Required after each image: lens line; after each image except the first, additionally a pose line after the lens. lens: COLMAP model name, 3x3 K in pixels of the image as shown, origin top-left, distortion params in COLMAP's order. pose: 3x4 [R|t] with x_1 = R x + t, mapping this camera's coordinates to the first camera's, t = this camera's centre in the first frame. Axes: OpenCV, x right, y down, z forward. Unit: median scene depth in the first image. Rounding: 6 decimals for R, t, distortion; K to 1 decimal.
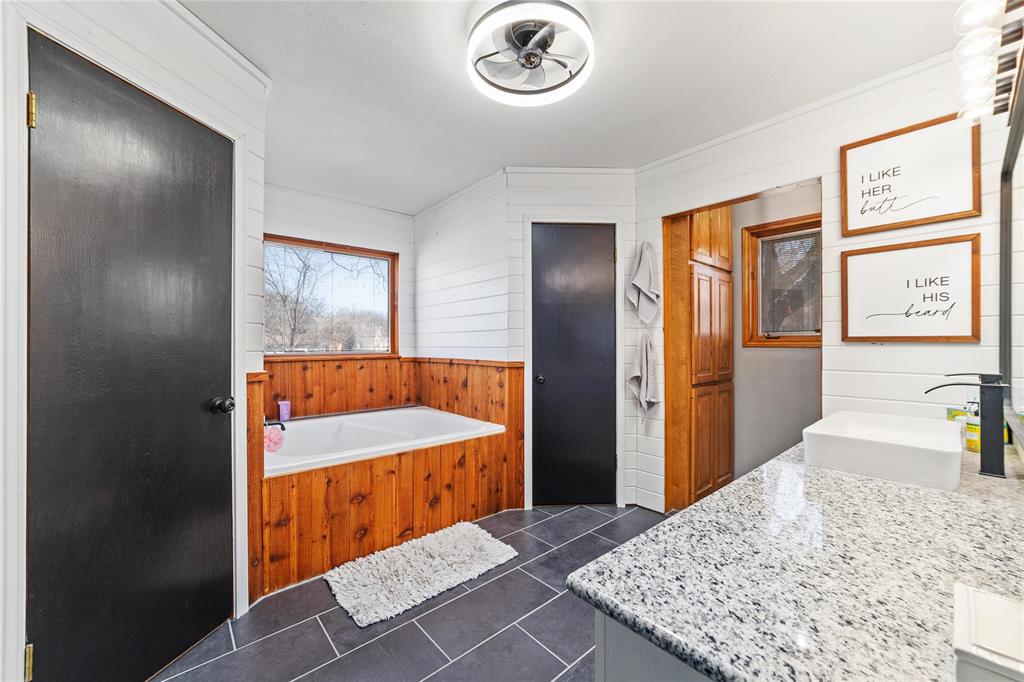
lens RADIAL K [[395.3, 0, 509.6], [0, 395.3, 344.1], [0, 0, 1]] dist [-0.010958, 0.000376]
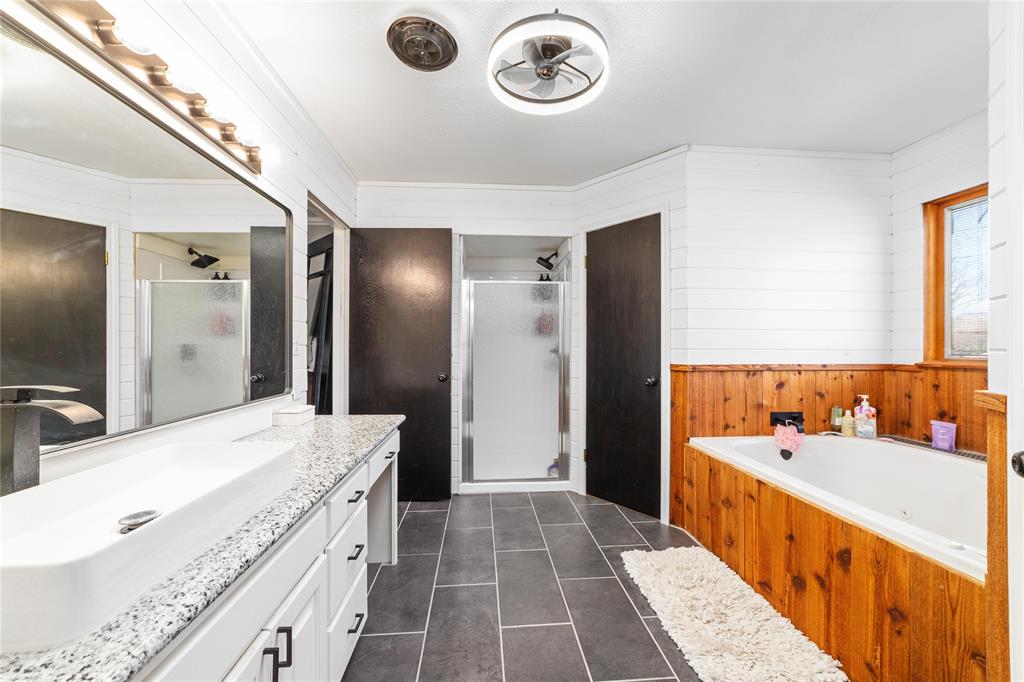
lens RADIAL K [[395.3, 0, 509.6], [0, 395.3, 344.1], [0, 0, 1]] dist [-0.010958, 0.000376]
pose [[-0.597120, 0.006239, -0.802128, 0.659572], [0.008451, 0.999963, 0.001487, -0.004050], [0.802107, -0.005891, -0.597151, 1.072007]]
